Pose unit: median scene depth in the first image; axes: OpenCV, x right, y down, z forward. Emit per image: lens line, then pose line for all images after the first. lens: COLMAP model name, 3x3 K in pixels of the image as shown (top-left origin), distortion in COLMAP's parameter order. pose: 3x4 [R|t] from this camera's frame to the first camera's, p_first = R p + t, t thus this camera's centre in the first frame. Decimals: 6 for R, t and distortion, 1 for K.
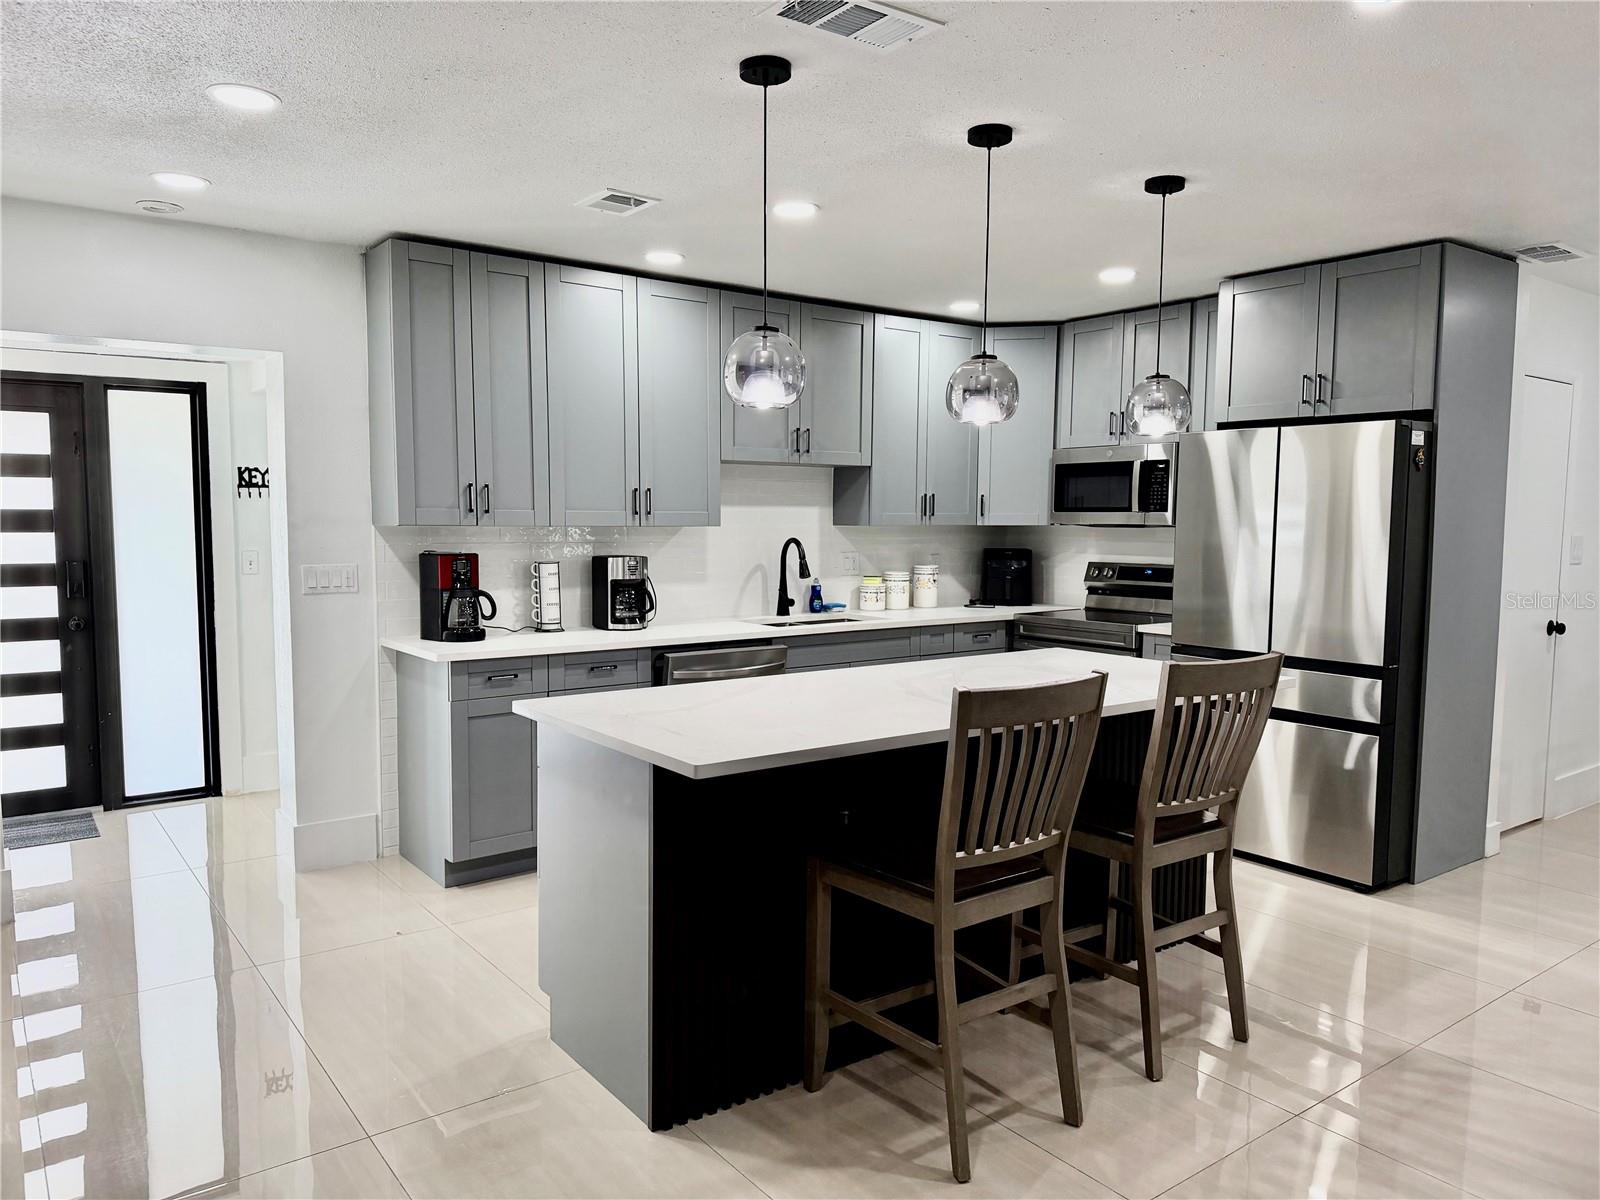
lens RADIAL K [[1122.0, 0, 787.1], [0, 1122.0, 610.9], [0, 0, 1]] dist [0.047252, -0.045527]
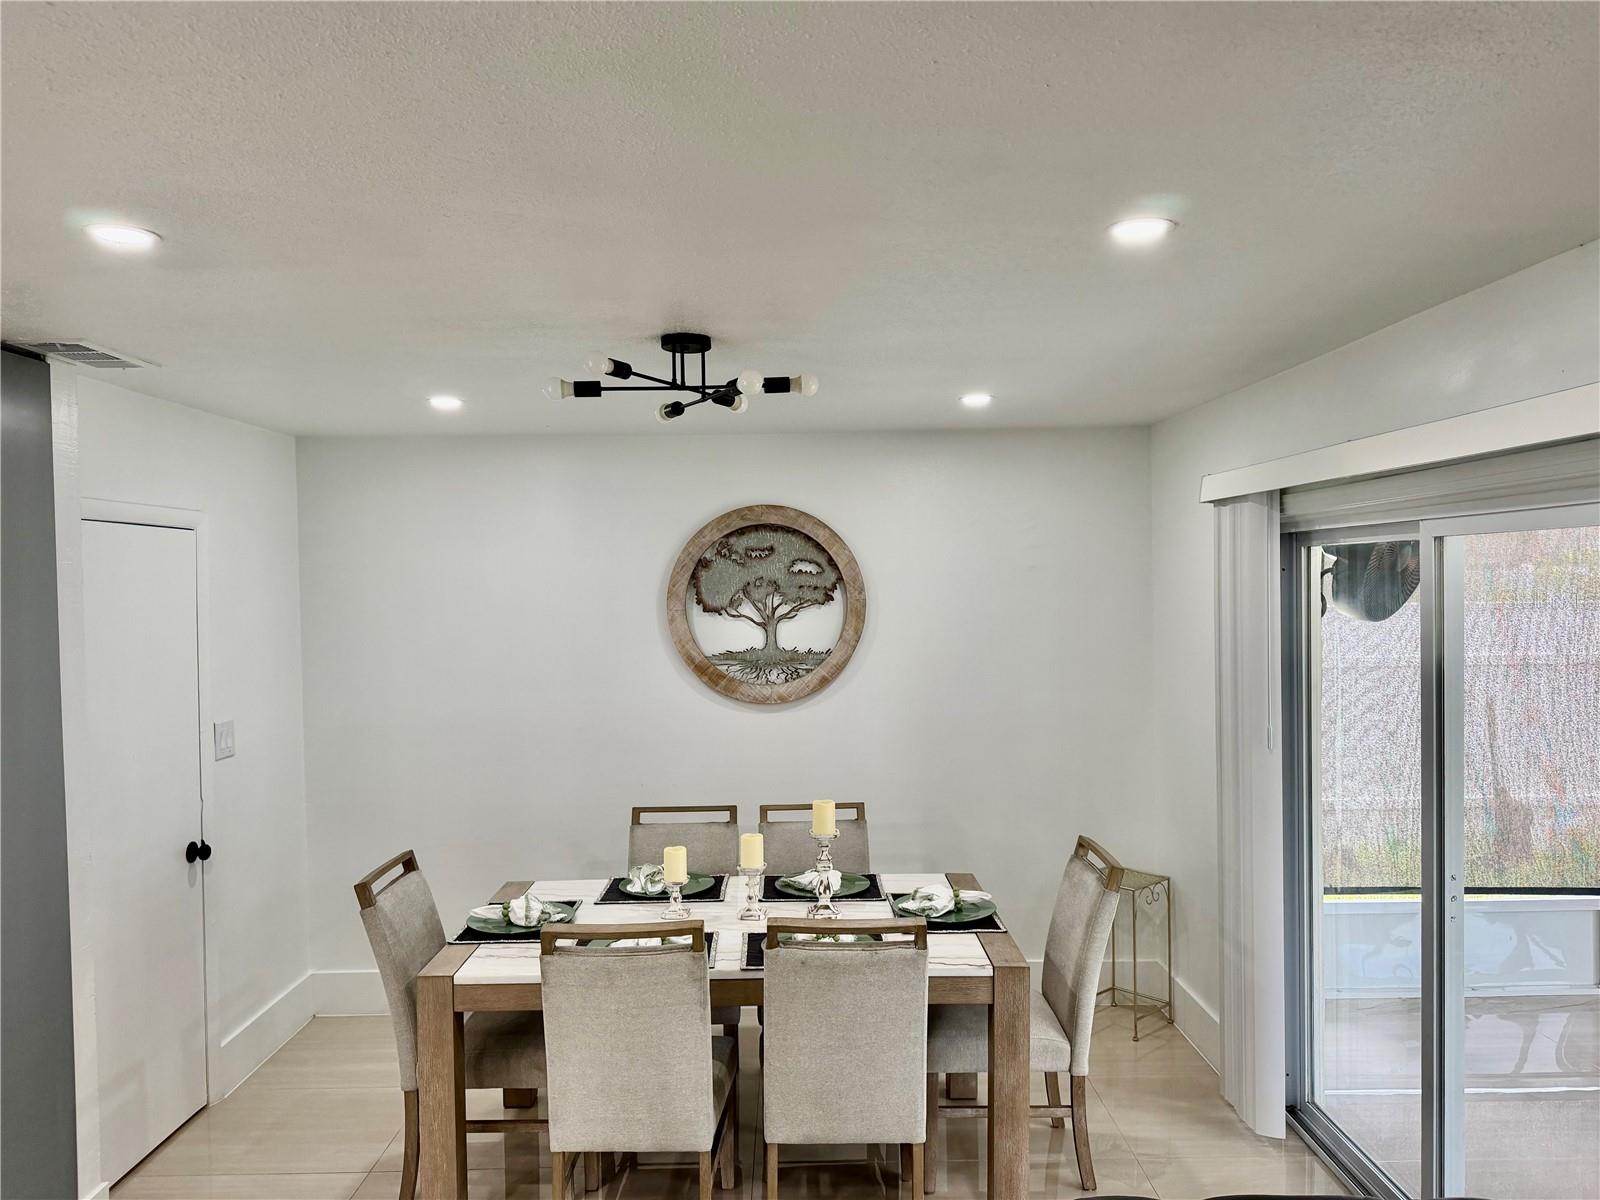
lens RADIAL K [[1122.0, 0, 792.9], [0, 1122.0, 600.8], [0, 0, 1]] dist [0.047252, -0.045527]
pose [[0.601058, -0.025978, 0.798783, 0.307532], [0.088591, 0.995478, -0.034287, -0.087044], [-0.794280, 0.091373, 0.600641, 0.213552]]
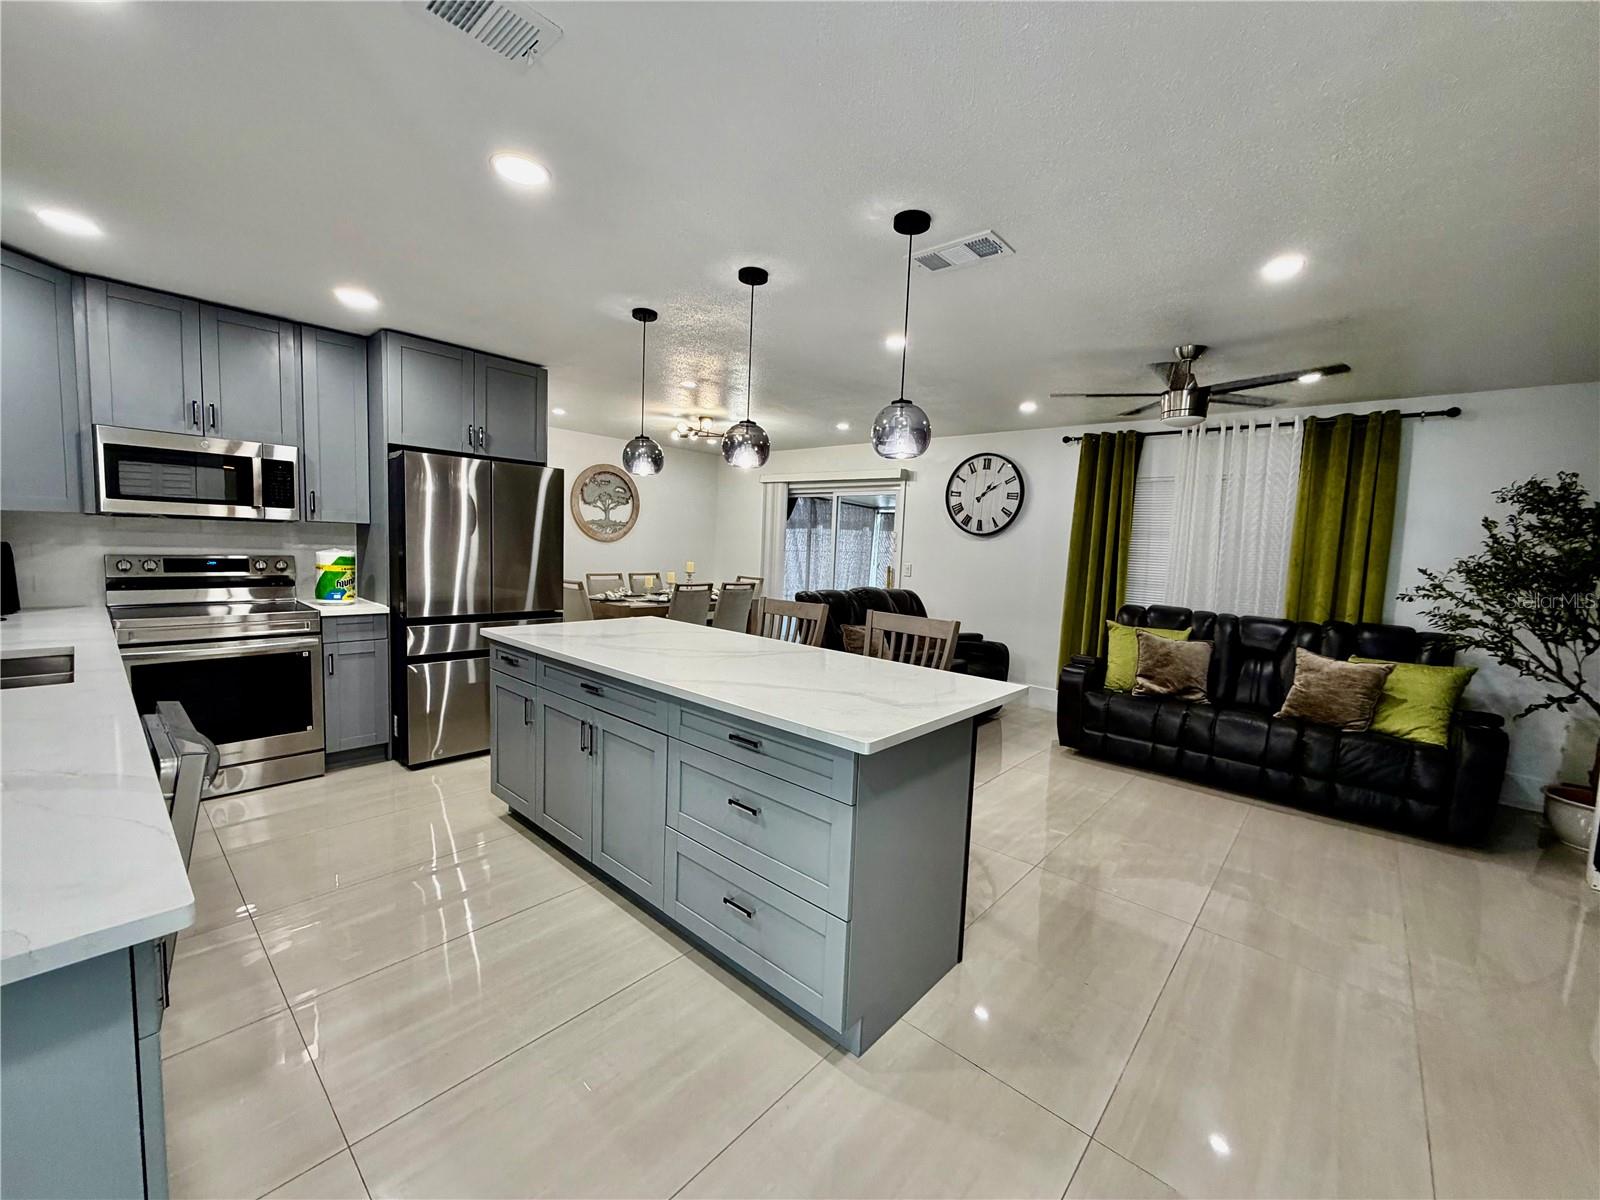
lens RADIAL K [[639.4, 0, 796.9], [0, 639.4, 595.3], [0, 0, 1]] dist [-0.001206, 0.000571]
pose [[-0.200955, -0.097281, 0.974758, -0.410789], [0.042652, 0.993244, 0.107920, -0.050904], [-0.978671, 0.063263, -0.195448, 0.663647]]
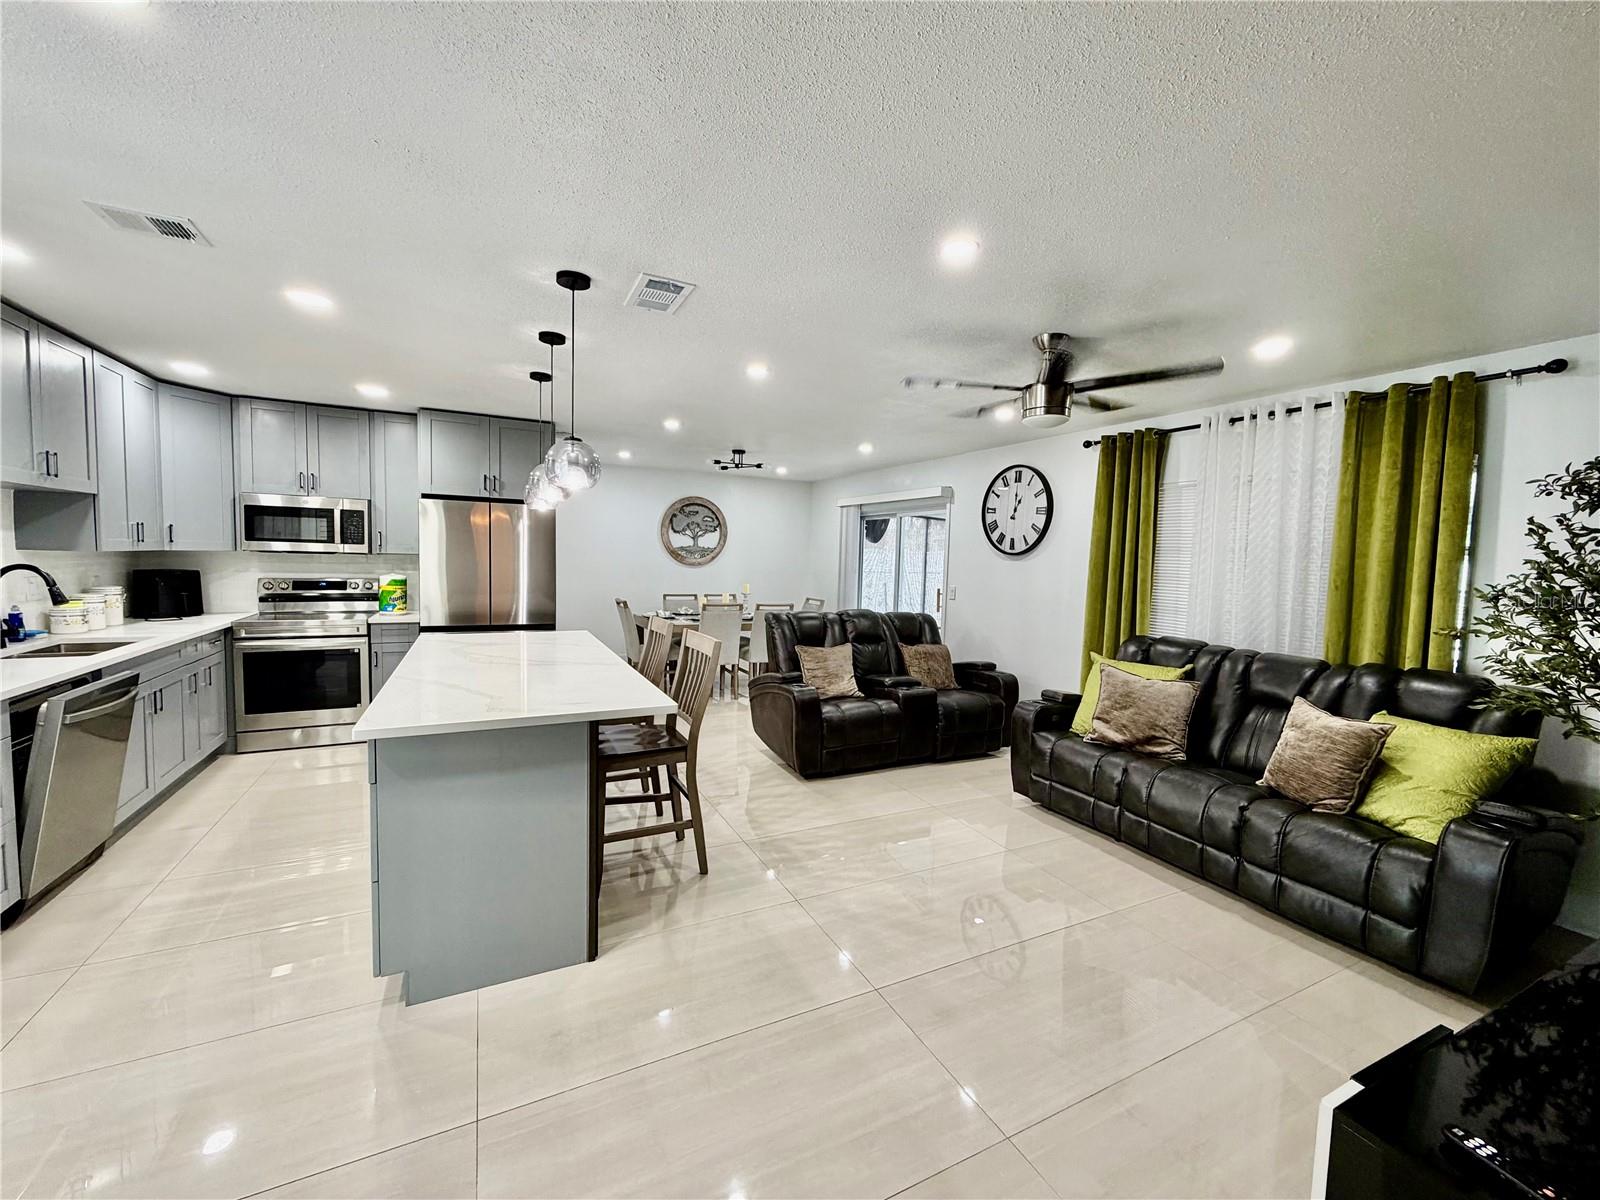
lens RADIAL K [[639.4, 0, 798.5], [0, 639.4, 594.6], [0, 0, 1]] dist [-0.001206, 0.000571]
pose [[0.176676, -0.061423, 0.982351, -0.438751], [0.059272, 0.996904, 0.051673, -0.030117], [-0.982483, 0.049096, 0.179770, 0.272008]]
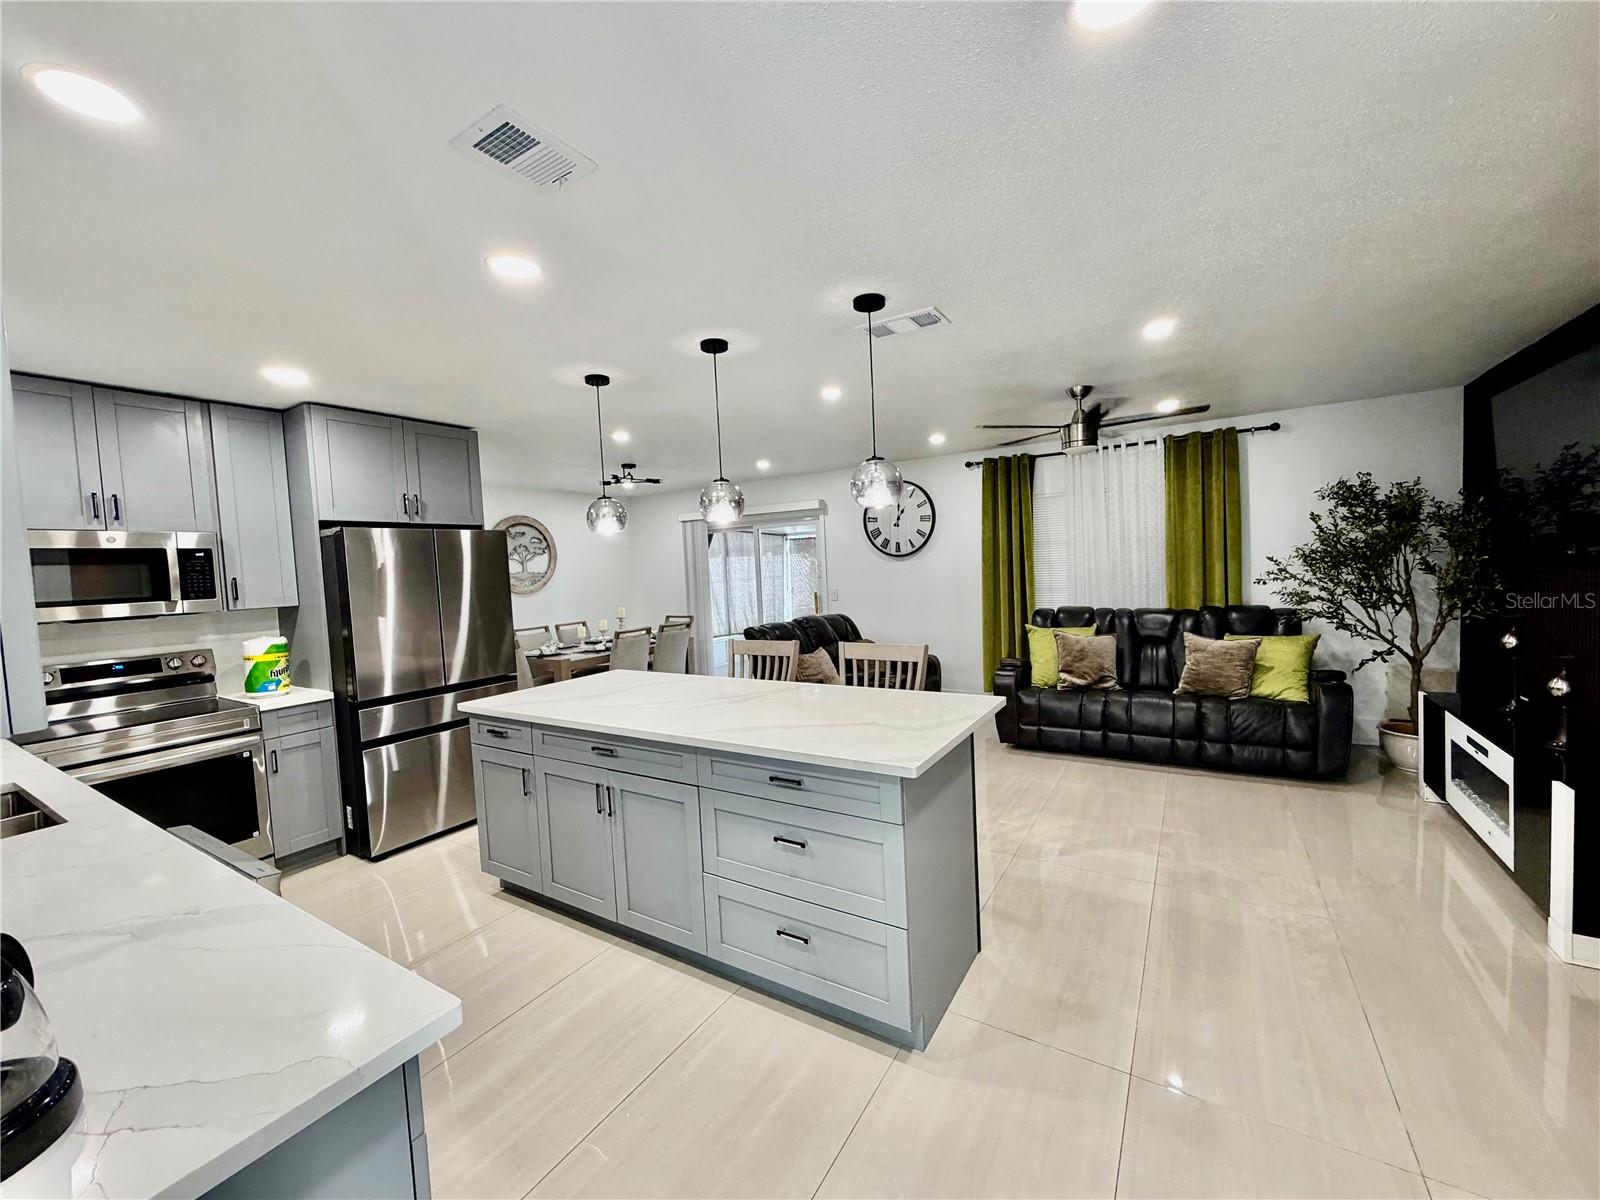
lens RADIAL K [[639.4, 0, 796.5], [0, 639.4, 595.2], [0, 0, 1]] dist [-0.001206, 0.000571]
pose [[-0.363343, -0.034232, 0.931026, -0.425064], [0.125958, 0.988345, 0.085496, -0.076358], [-0.923102, 0.148335, -0.354796, 0.741235]]
